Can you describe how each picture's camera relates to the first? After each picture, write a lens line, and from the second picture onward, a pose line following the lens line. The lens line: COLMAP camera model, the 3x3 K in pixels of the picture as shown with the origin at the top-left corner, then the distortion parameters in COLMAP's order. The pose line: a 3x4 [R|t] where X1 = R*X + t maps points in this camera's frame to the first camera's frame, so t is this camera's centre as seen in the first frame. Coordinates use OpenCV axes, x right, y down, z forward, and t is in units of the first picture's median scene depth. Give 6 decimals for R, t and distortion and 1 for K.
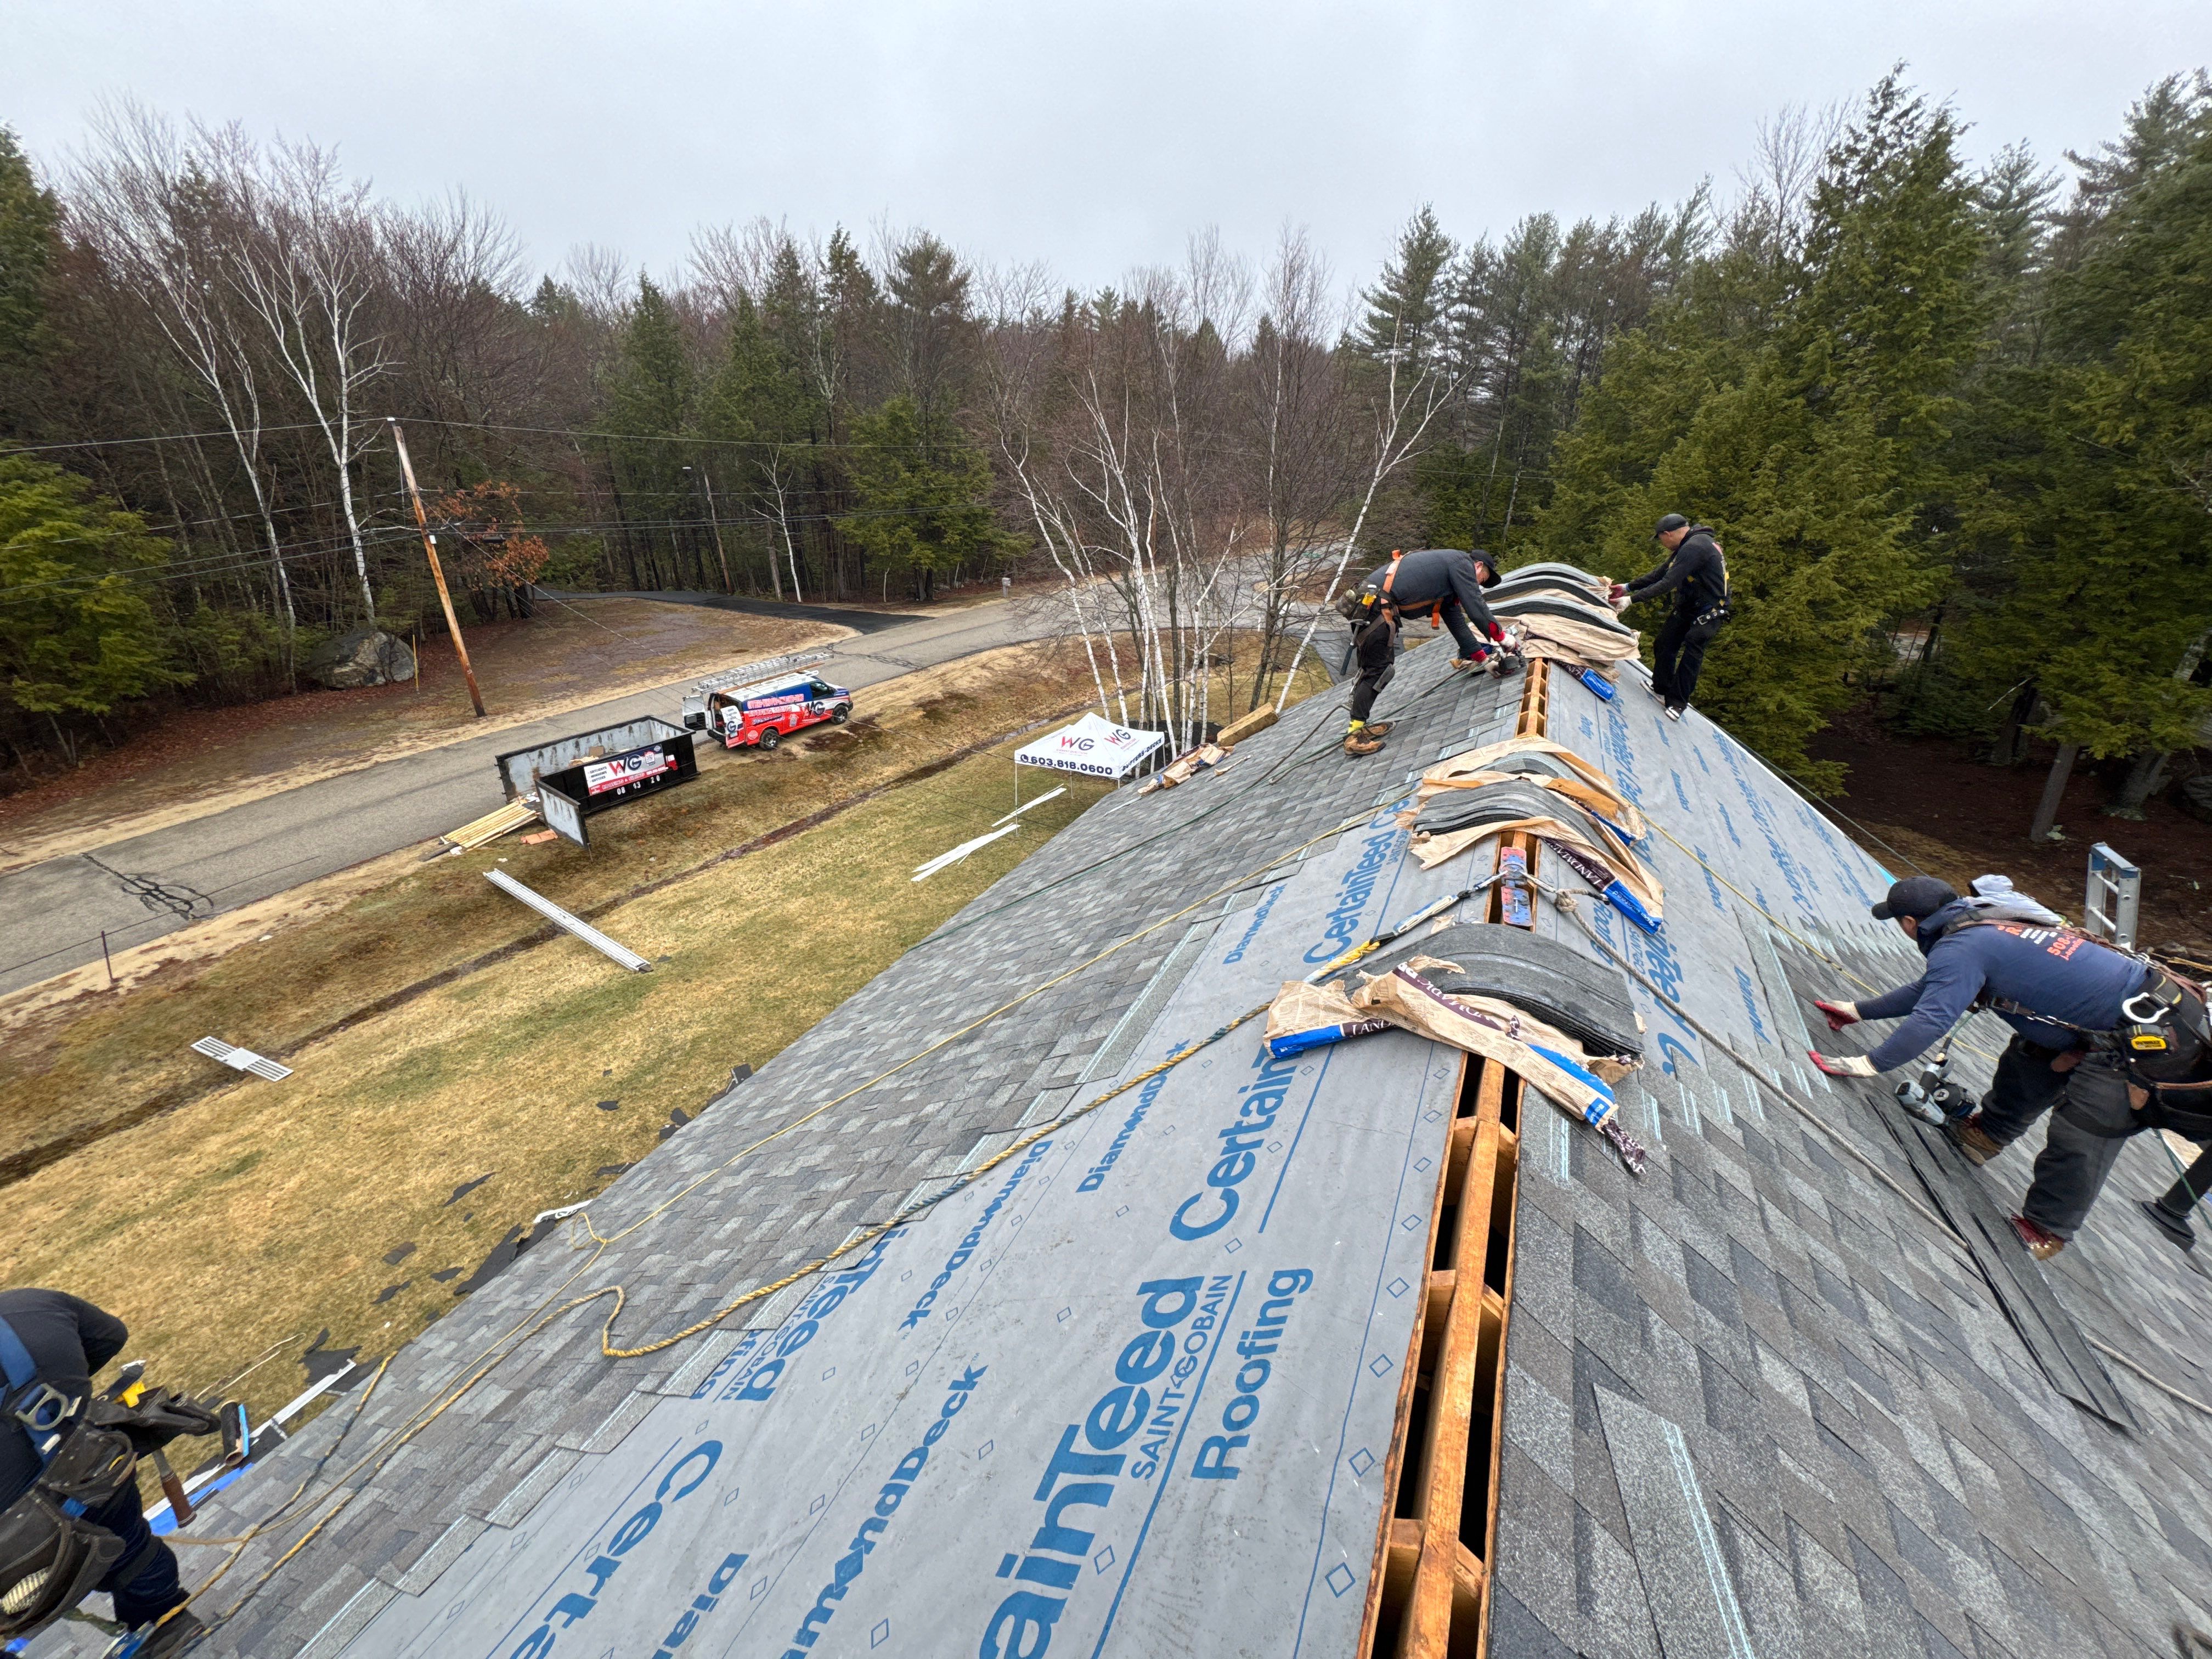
lens RADIAL K [[885.9, 0, 1098.3], [0, 885.9, 833.6], [0, 0, 1]] dist [0.002251, 0.000059]
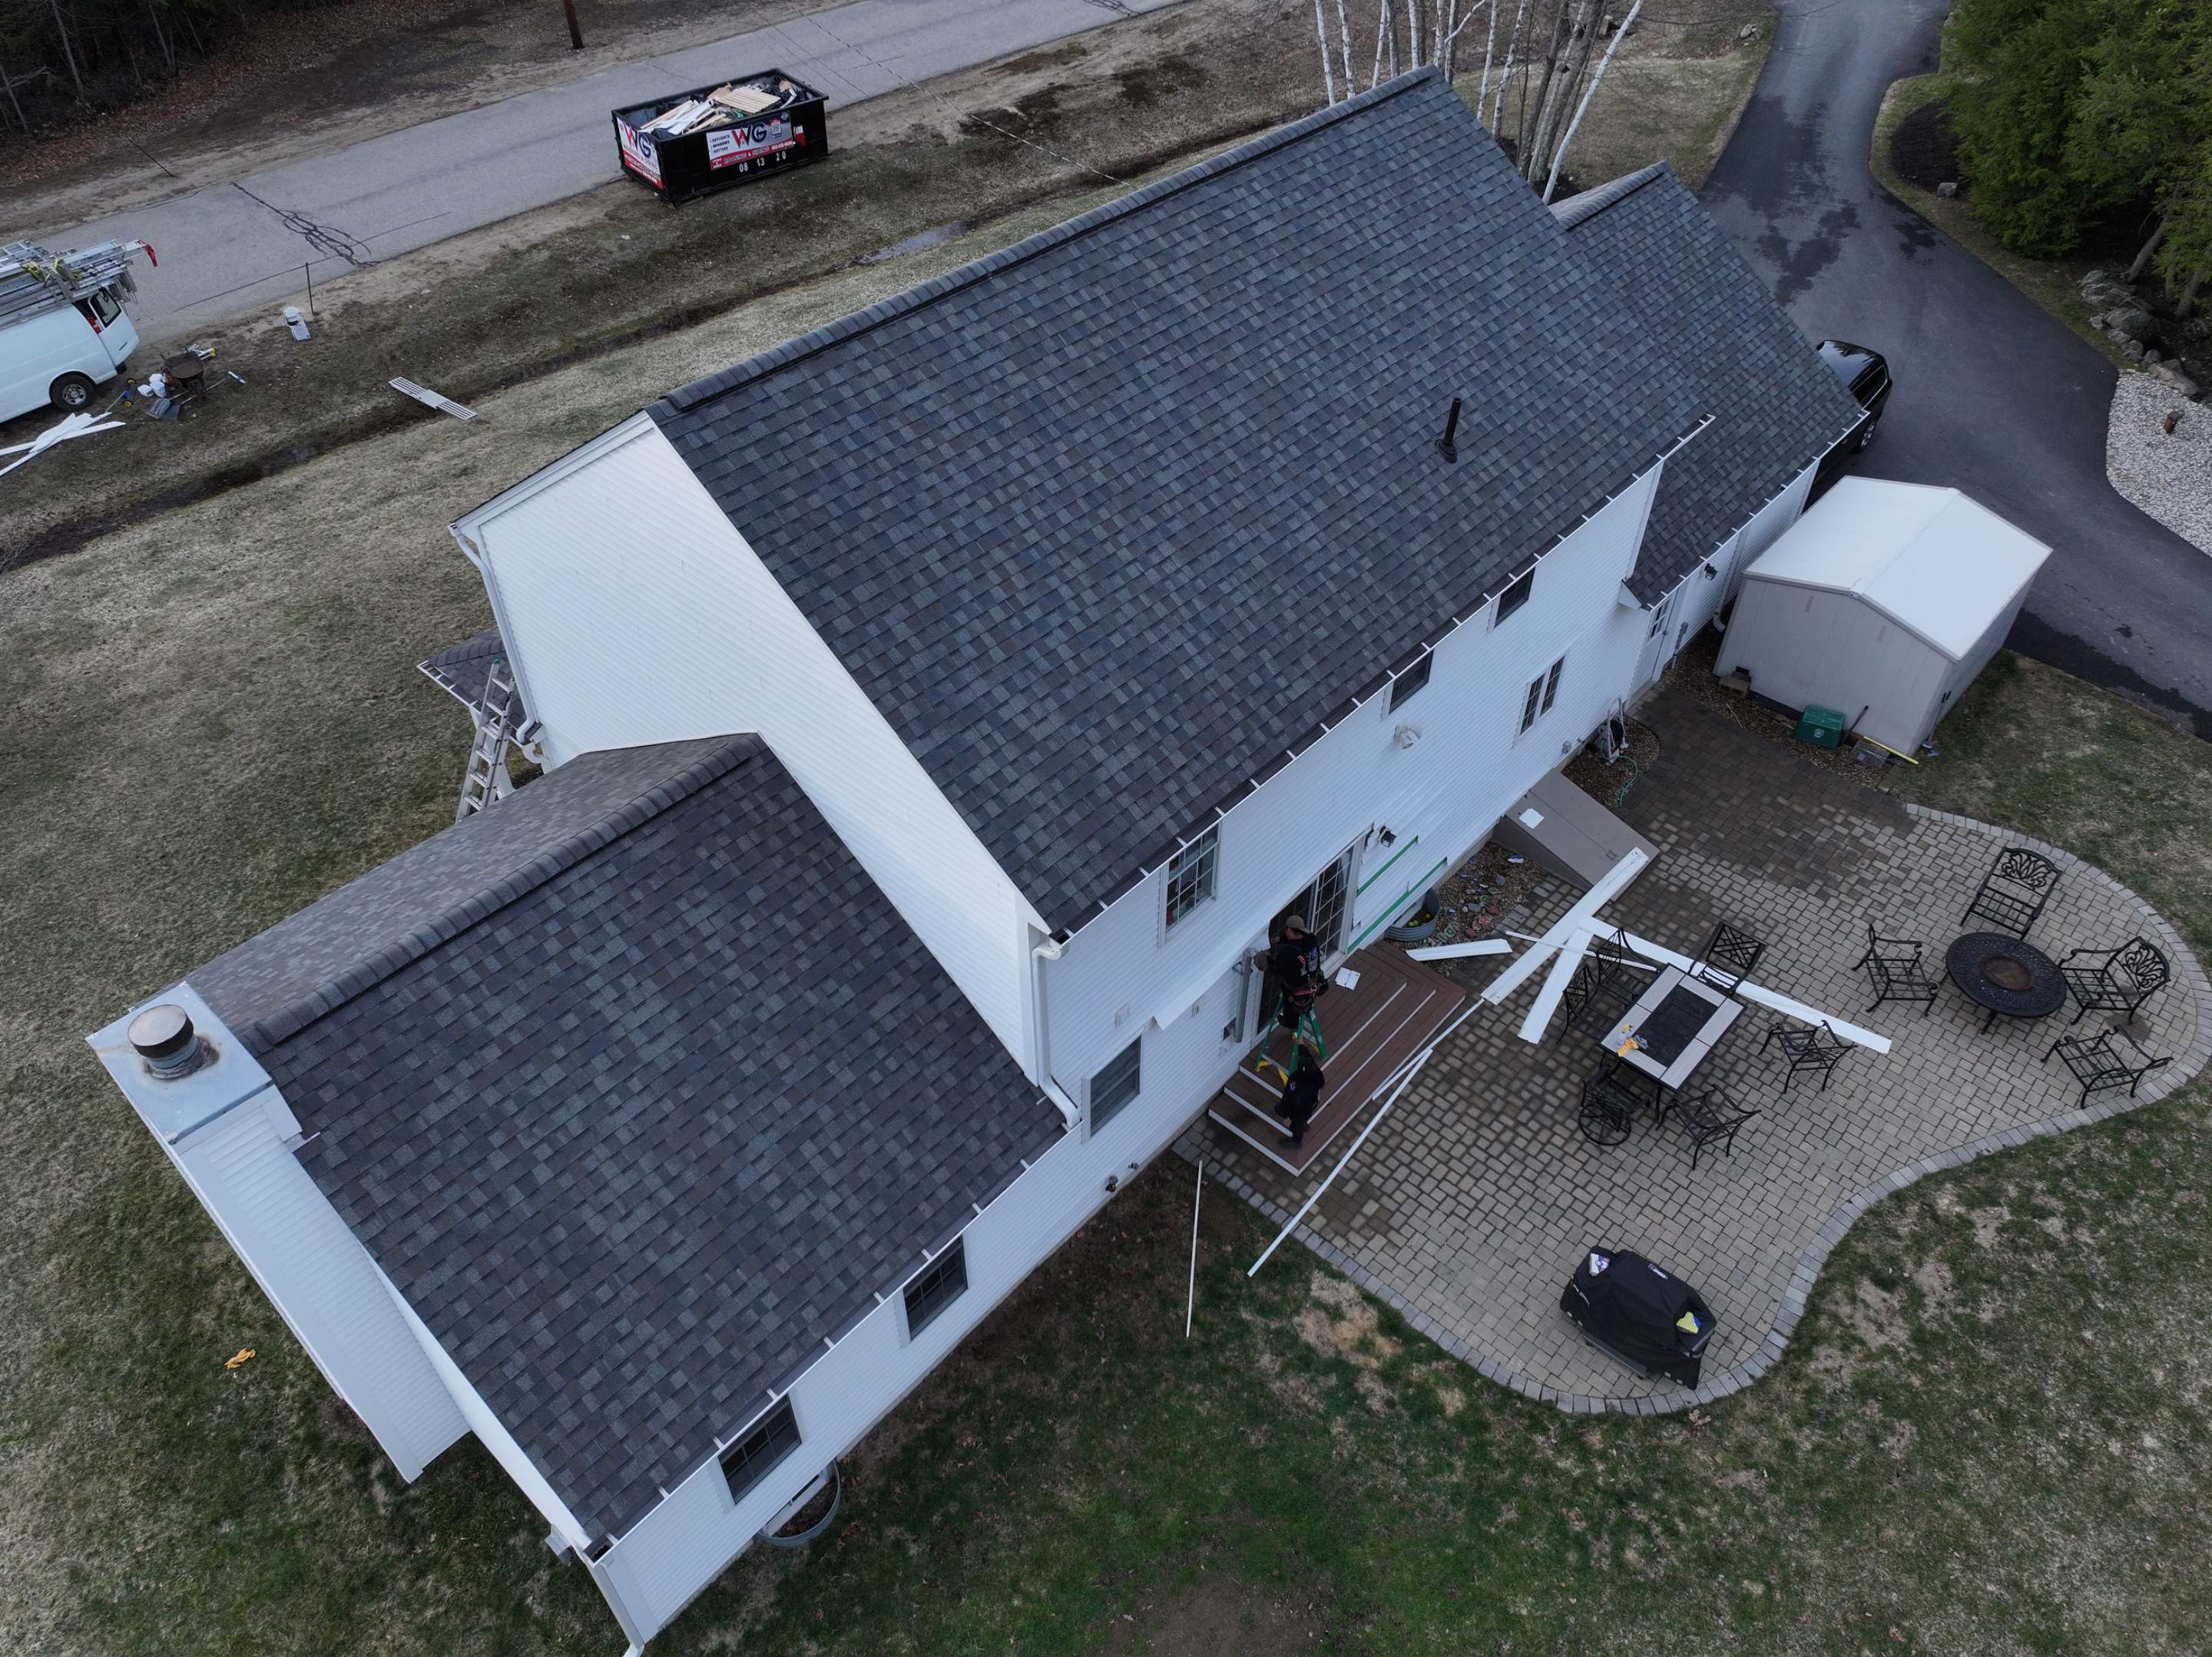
lens RADIAL K [[1545.5, 0, 1113.5], [0, 1545.5, 821.1], [0, 0, 1]] dist [-0.006021, 0.018282]
pose [[0.963639, 0.177839, -0.199432, 0.203691], [-0.106323, 0.939922, 0.324409, 0.022097], [0.245143, -0.291409, 0.924654, -0.451380]]
